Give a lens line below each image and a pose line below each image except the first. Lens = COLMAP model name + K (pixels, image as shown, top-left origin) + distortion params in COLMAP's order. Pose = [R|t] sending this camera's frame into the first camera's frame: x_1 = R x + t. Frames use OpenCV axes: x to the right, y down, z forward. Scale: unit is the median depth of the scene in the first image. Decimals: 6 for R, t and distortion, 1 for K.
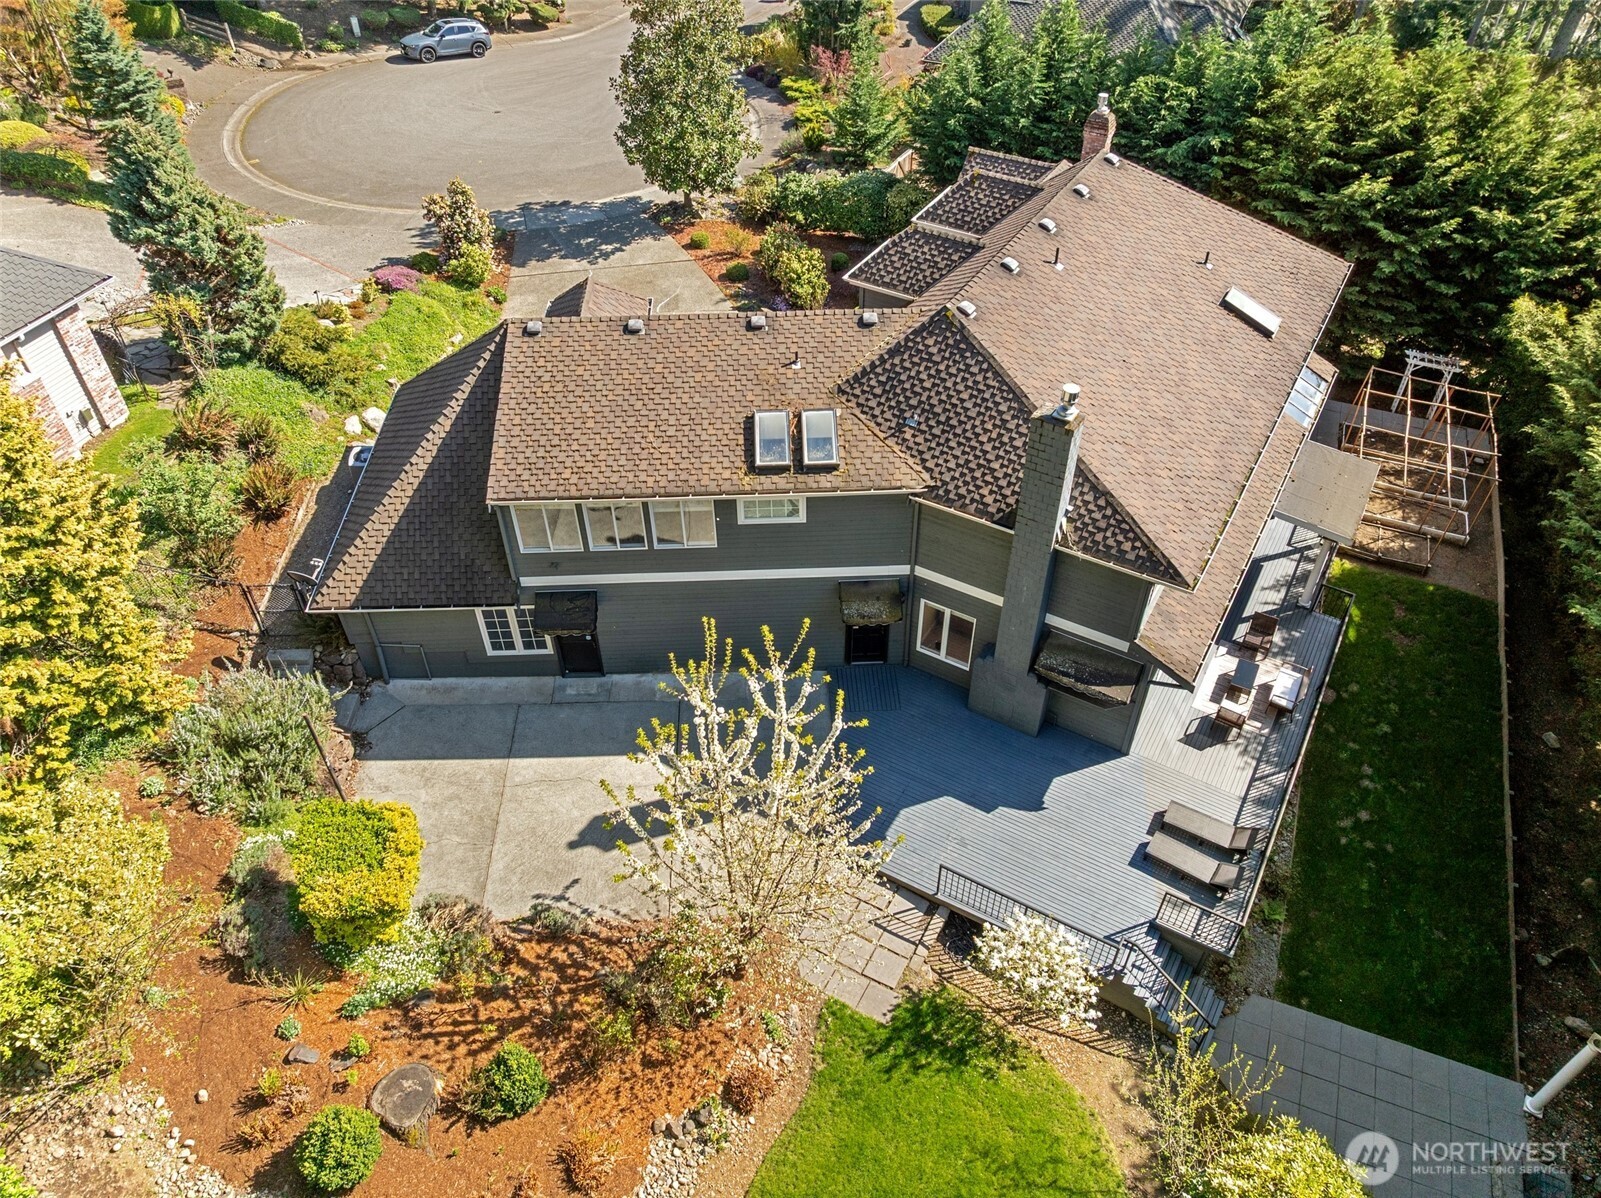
lens RADIAL K [[1123.5, 0, 800.5], [0, 1123.5, 599.0], [0, 0, 1]] dist [-0.050595, 0.023907]
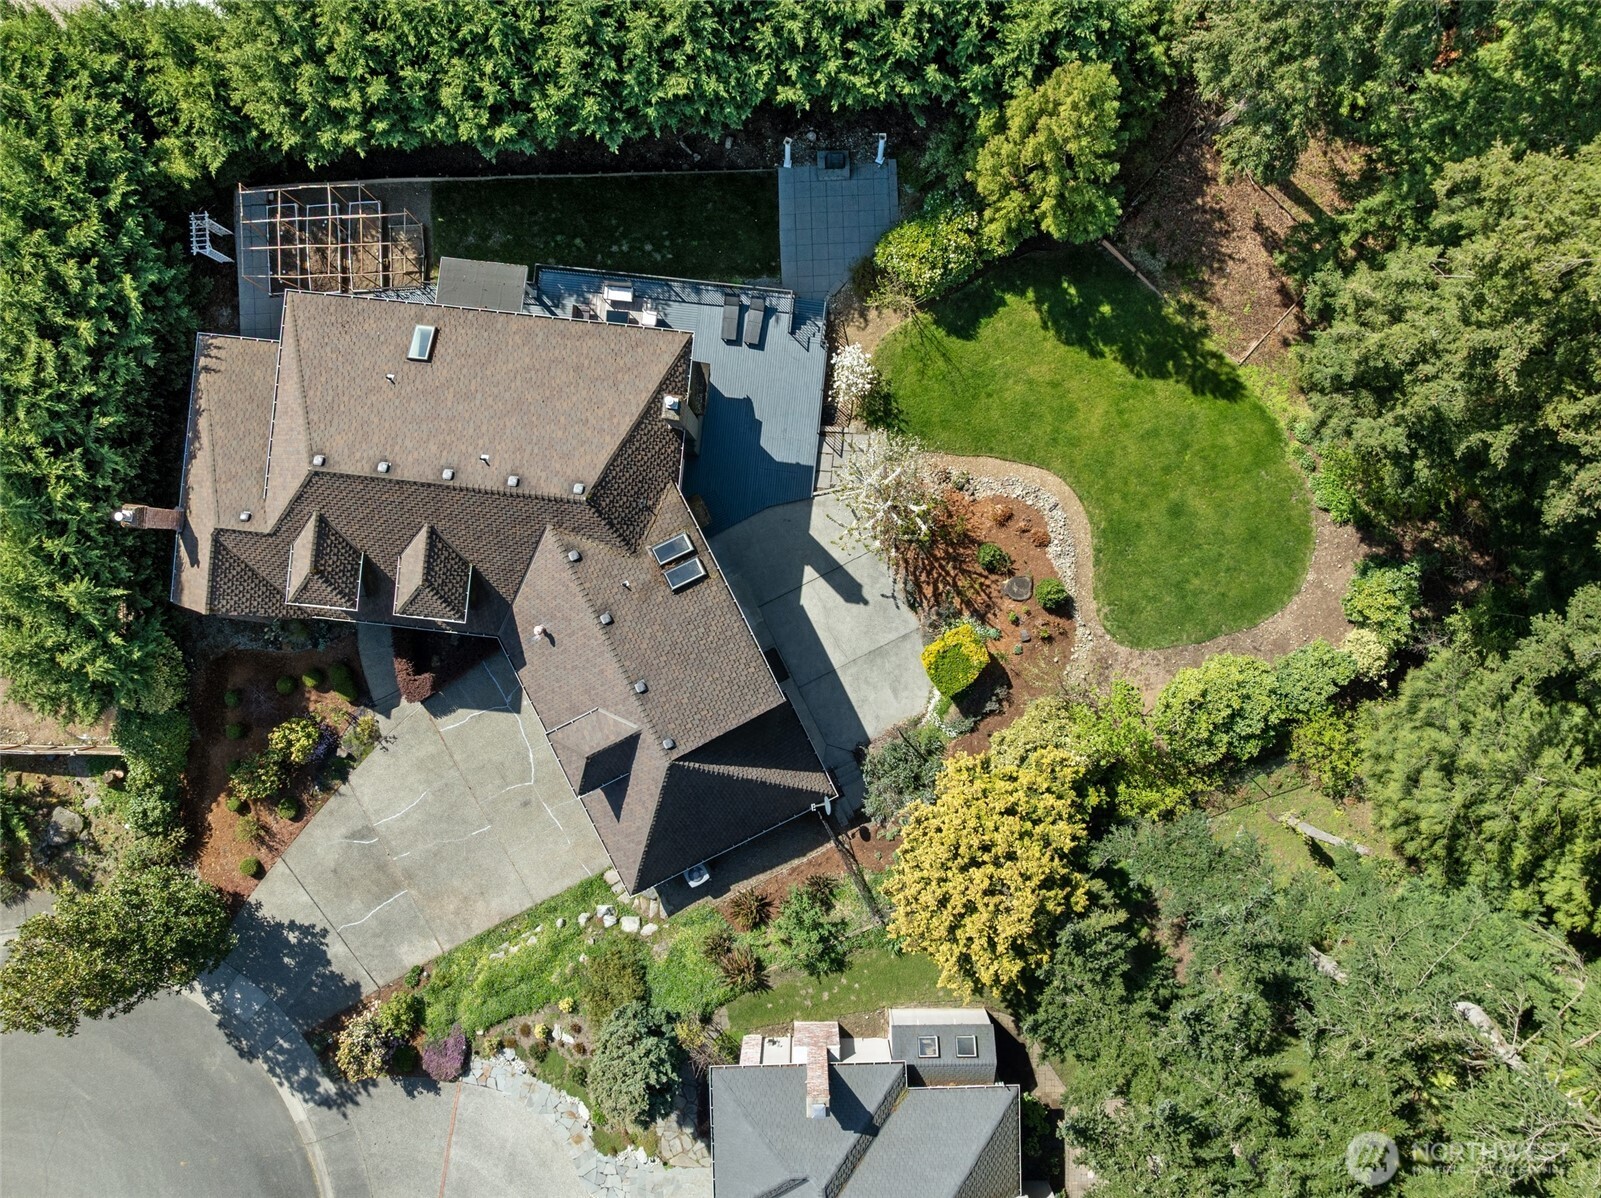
lens RADIAL K [[1152.8, 0, 800.5], [0, 1152.8, 599.0], [0, 0, 1]] dist [-0.027196, -0.007230]
pose [[-0.410395, -0.911723, -0.018326, -0.101041], [0.635840, -0.300502, 0.710919, -1.289054], [-0.653668, 0.280105, 0.703035, -0.364817]]
